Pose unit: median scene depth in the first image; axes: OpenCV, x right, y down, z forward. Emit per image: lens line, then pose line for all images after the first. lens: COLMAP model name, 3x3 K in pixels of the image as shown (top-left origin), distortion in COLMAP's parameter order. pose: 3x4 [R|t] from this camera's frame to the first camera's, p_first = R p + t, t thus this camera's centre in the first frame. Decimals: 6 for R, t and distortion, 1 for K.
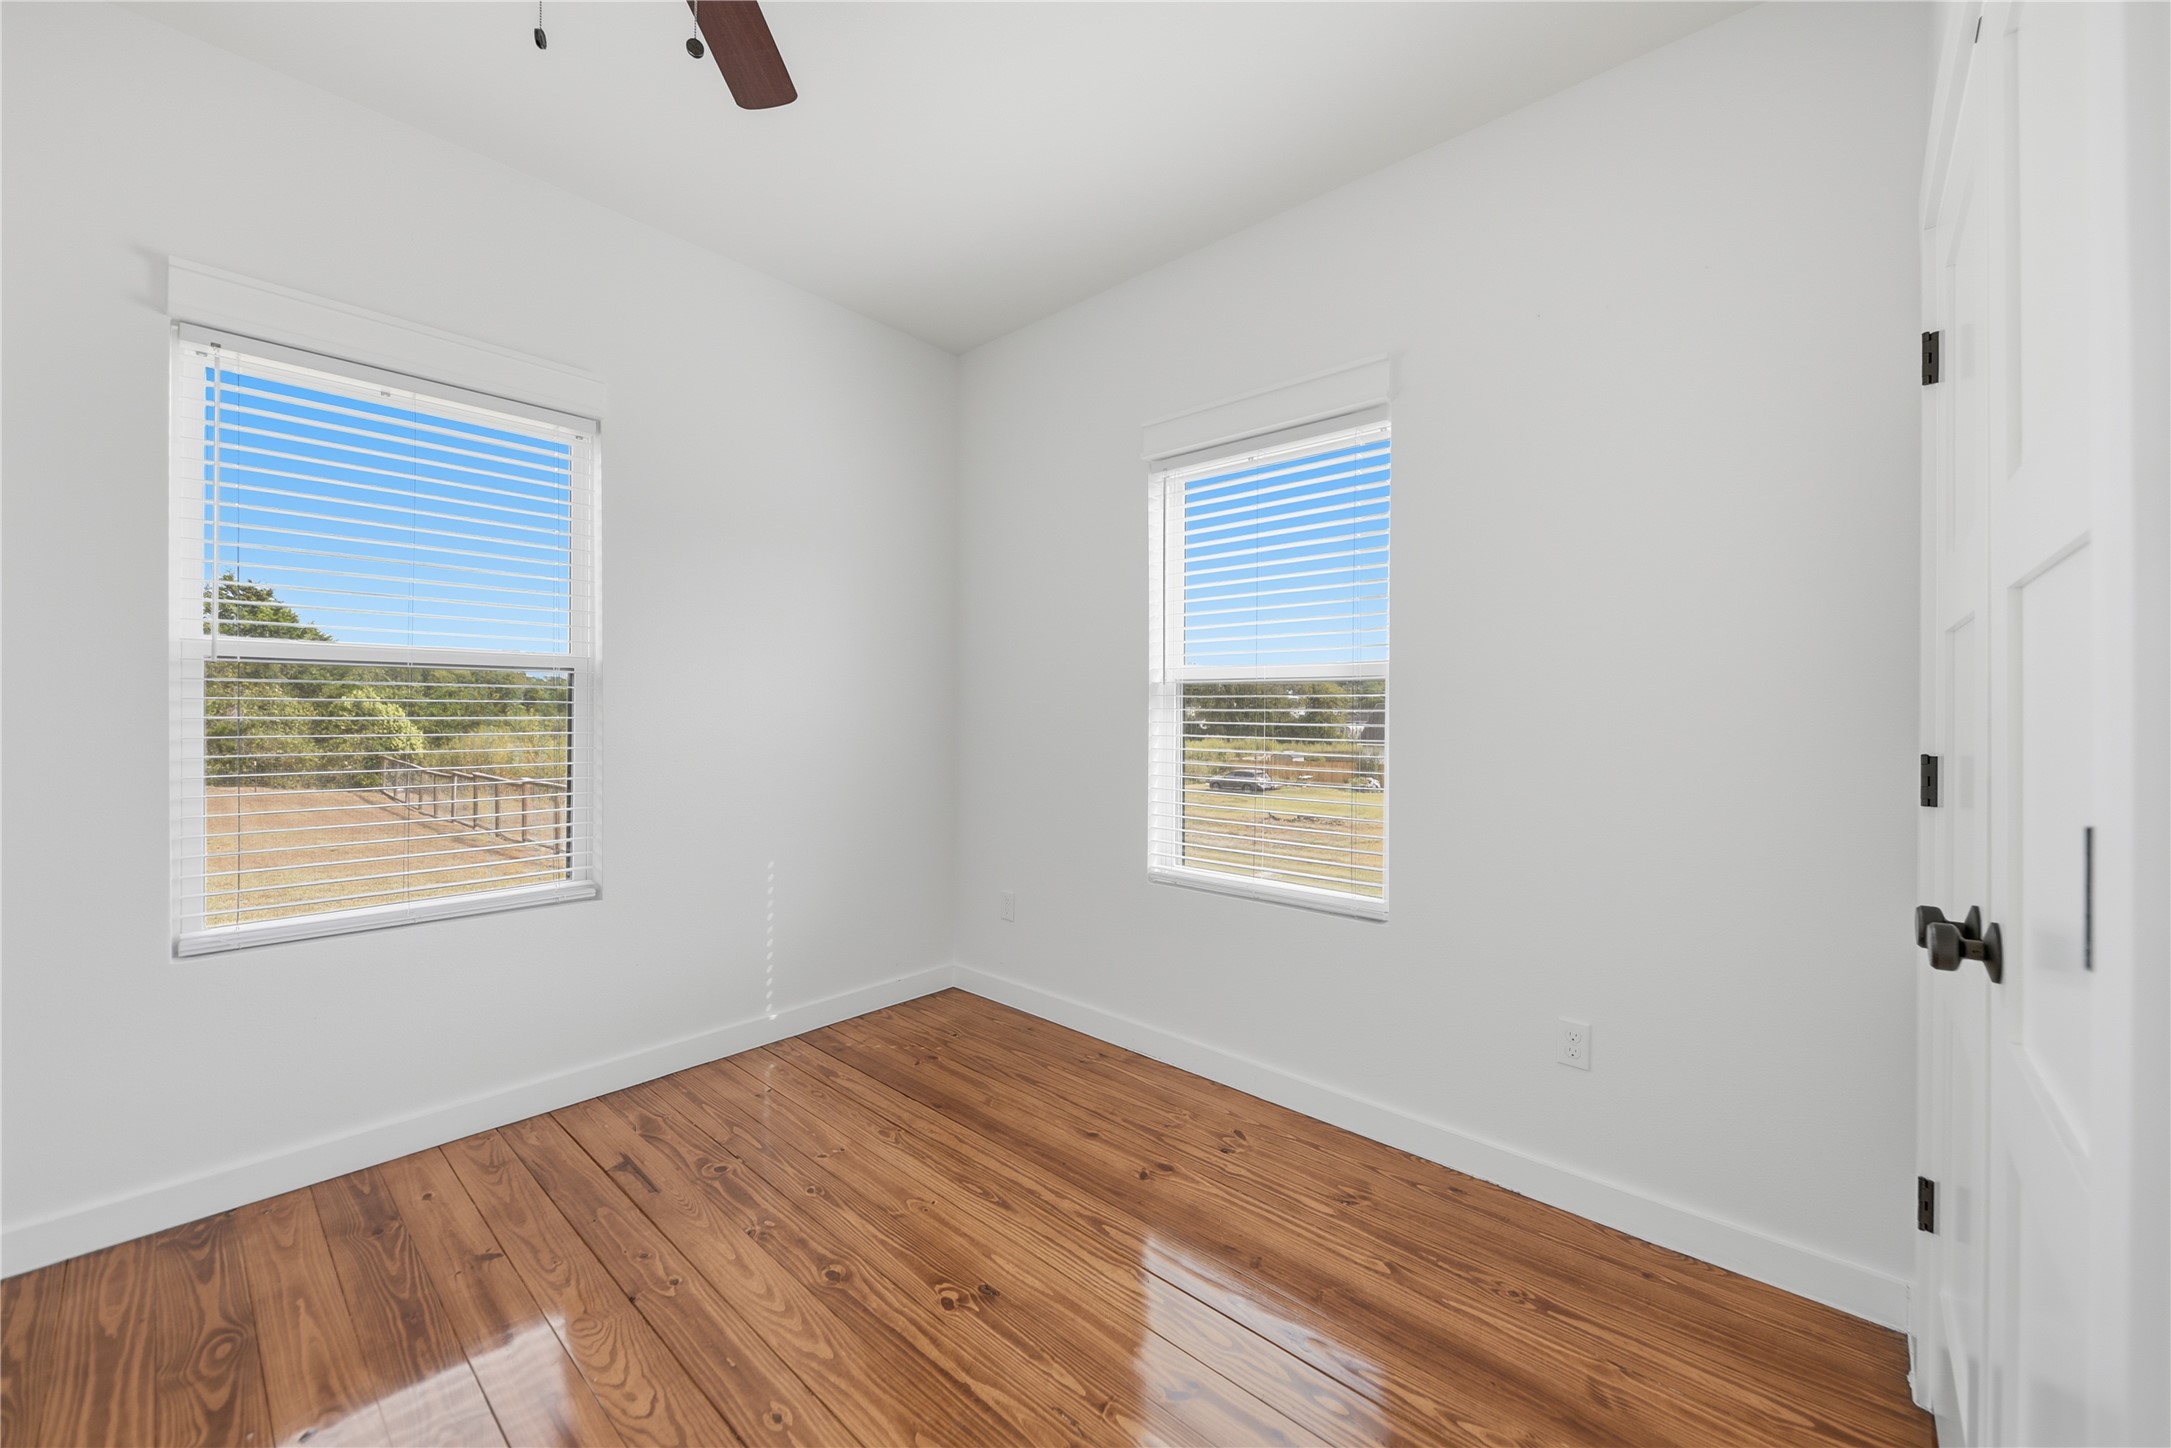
lens RADIAL K [[822.3, 0, 1112.5], [0, 822.3, 710.1], [0, 0, 1]] dist [0.015118, -0.008832]
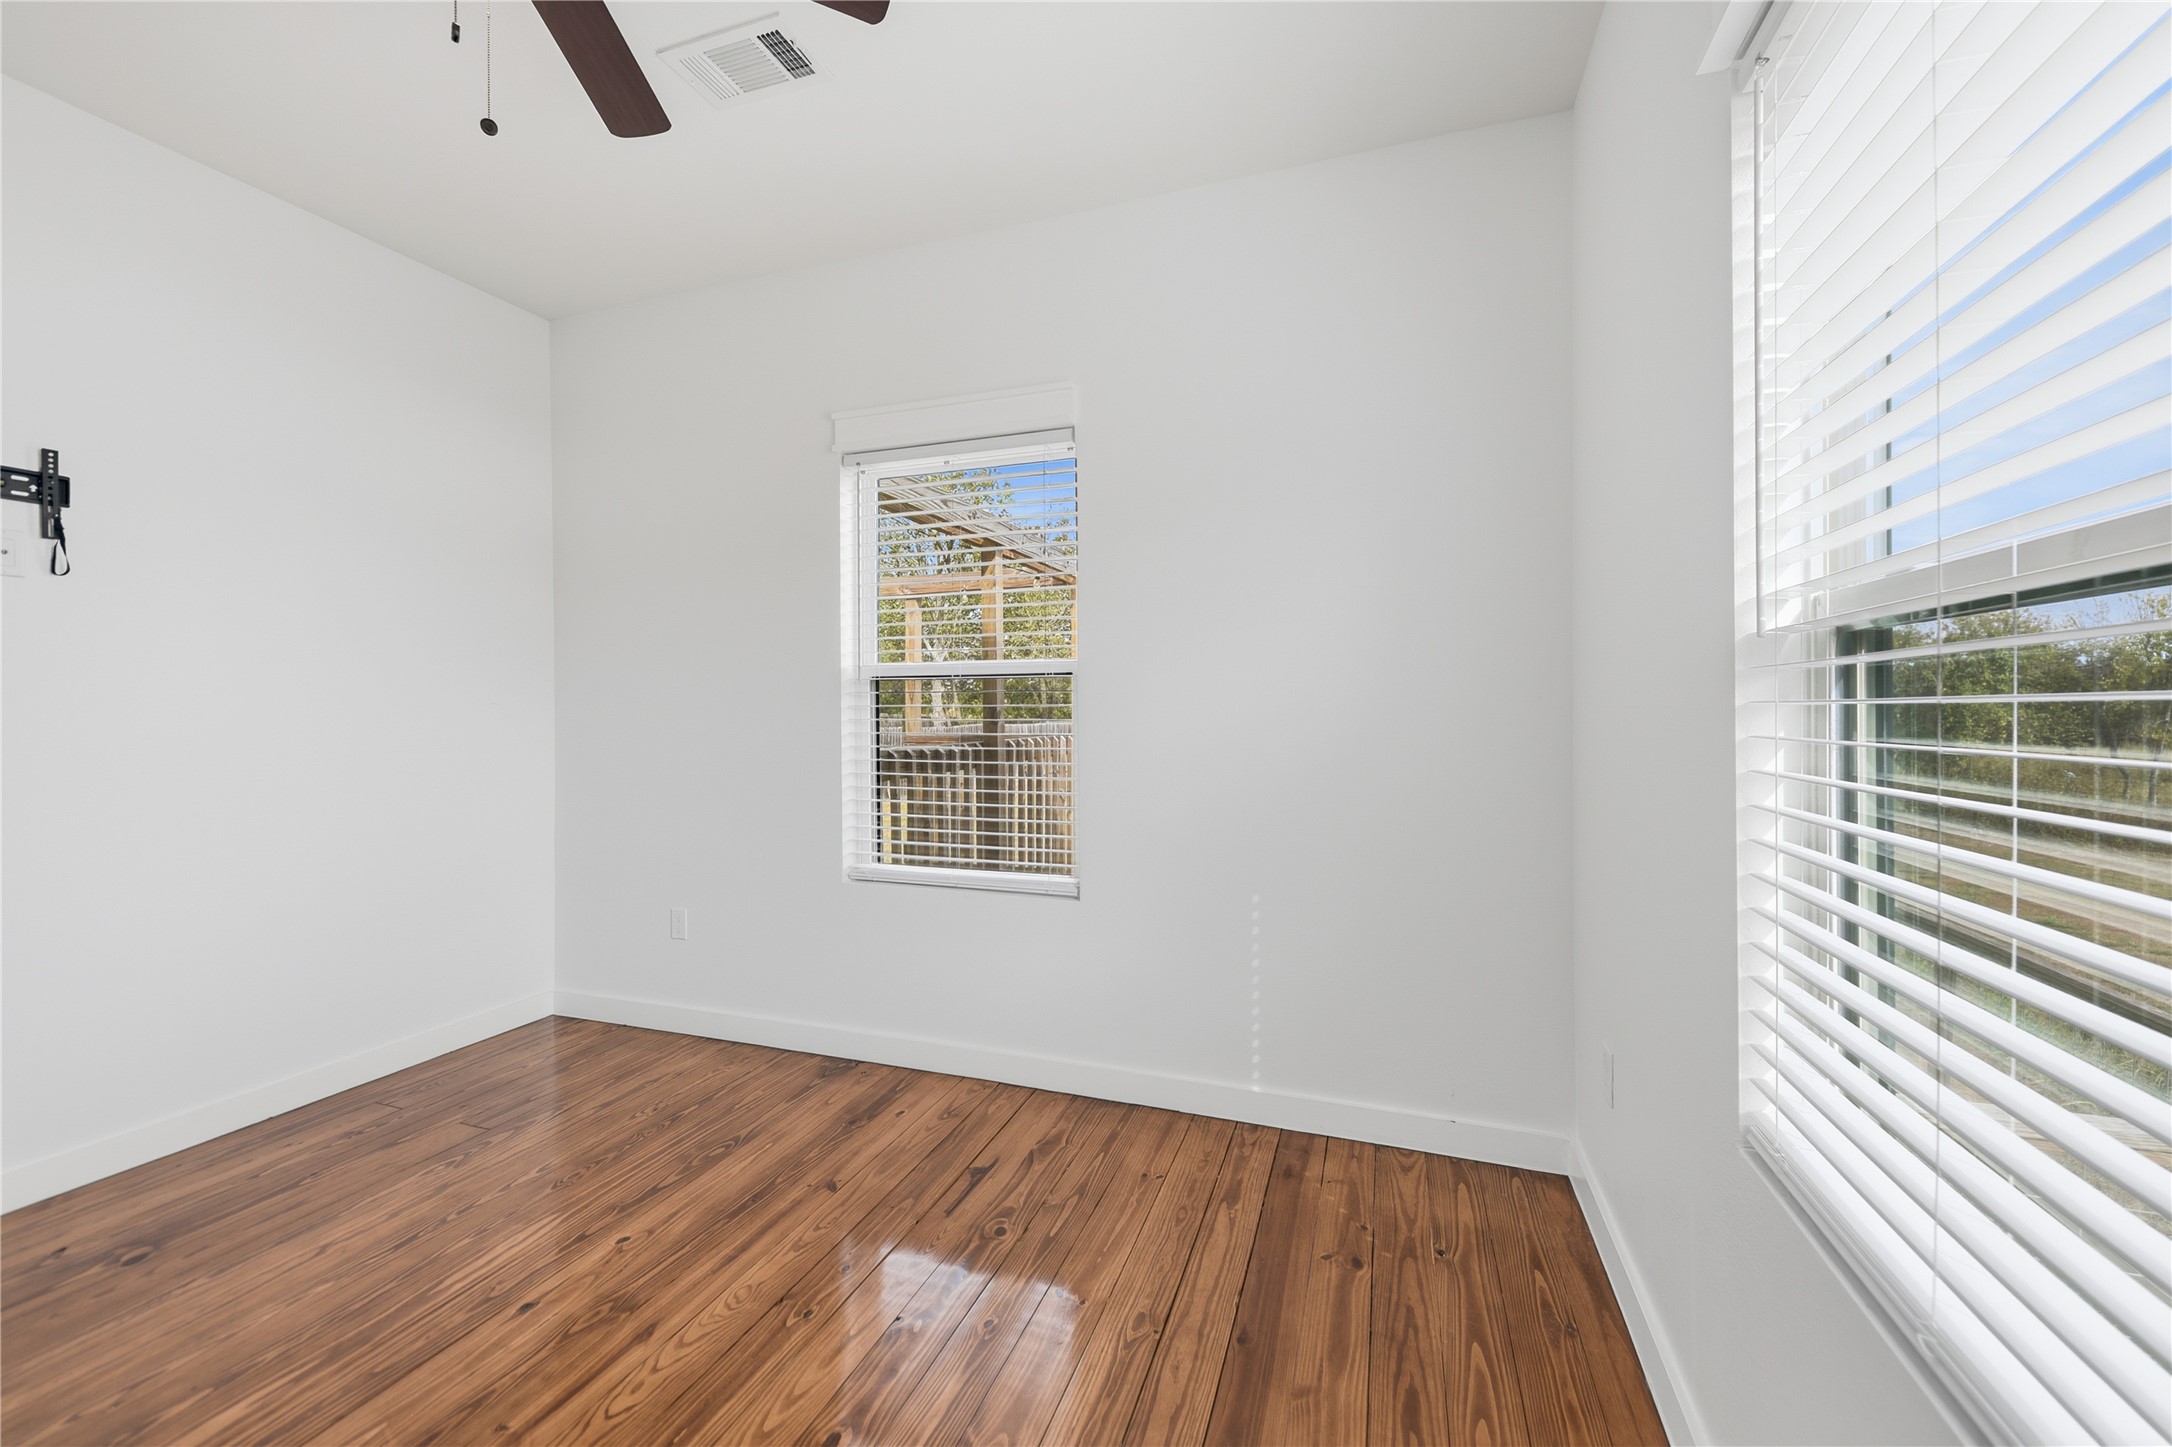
lens RADIAL K [[822.6, 0, 1113.0], [0, 822.6, 709.6], [0, 0, 1]] dist [0.015118, -0.008832]
pose [[0.383879, -0.005447, -0.923367, 0.408988], [0.000574, 0.999984, -0.005660, 0.000285], [0.923383, 0.001642, 0.383876, 0.798718]]
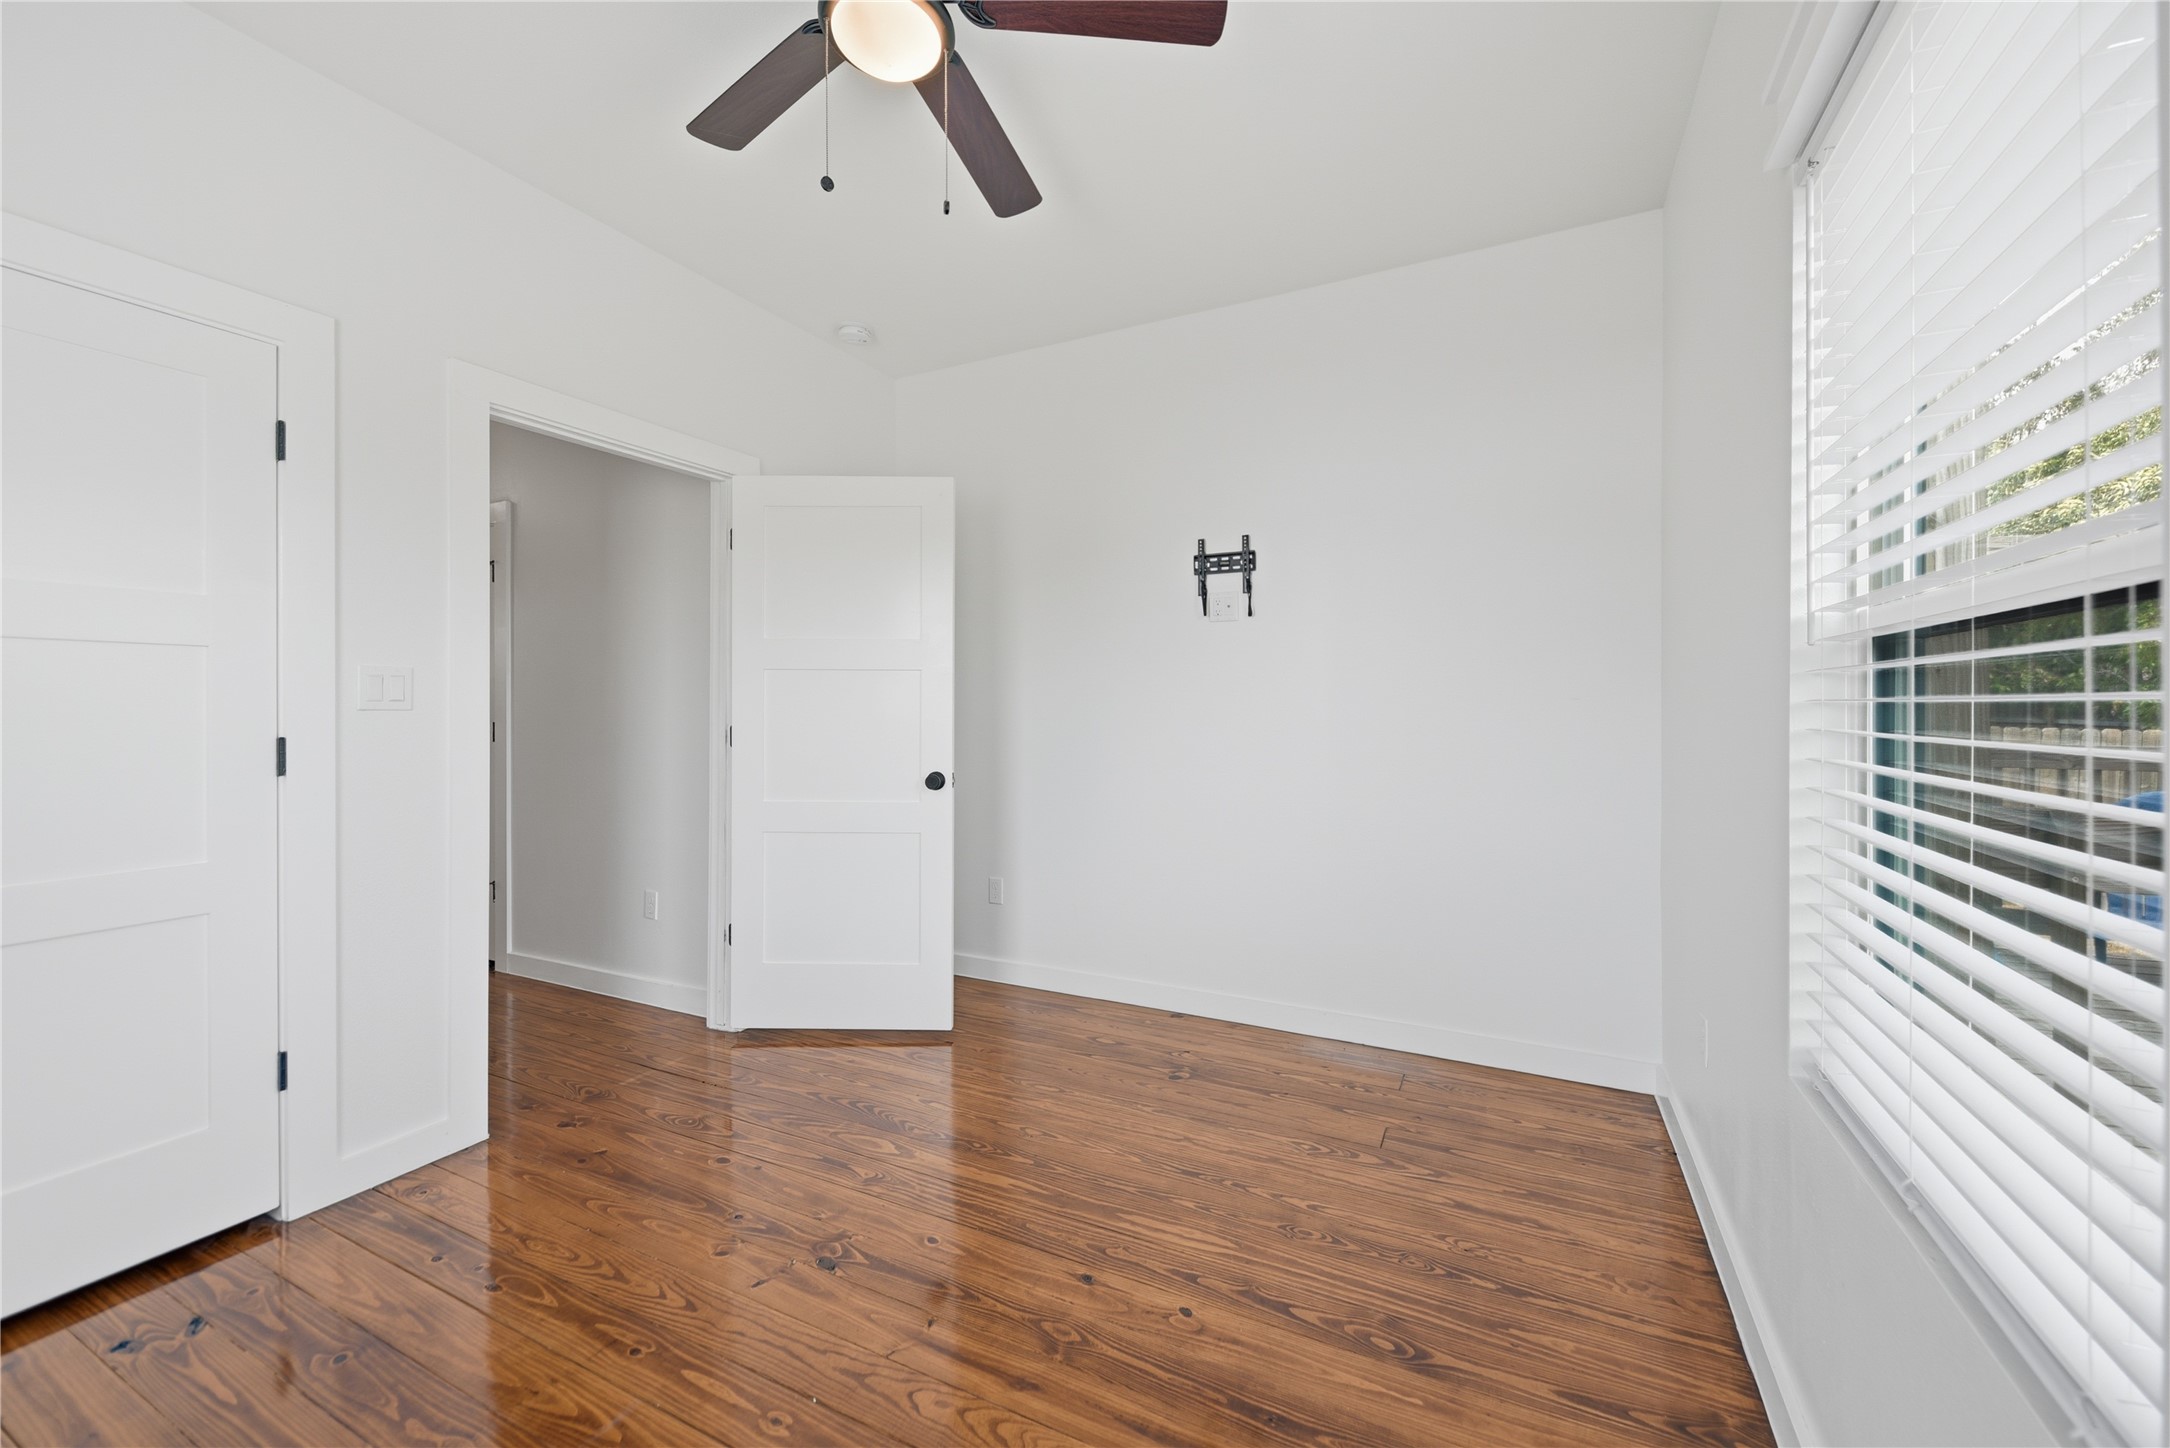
lens RADIAL K [[821.9, 0, 1112.0], [0, 821.9, 710.2], [0, 0, 1]] dist [0.015118, -0.008832]
pose [[-0.962979, -0.004616, -0.269538, -0.352725], [-0.007087, 0.999941, 0.008195, -0.007869], [0.269484, 0.009802, -0.962955, 1.391341]]
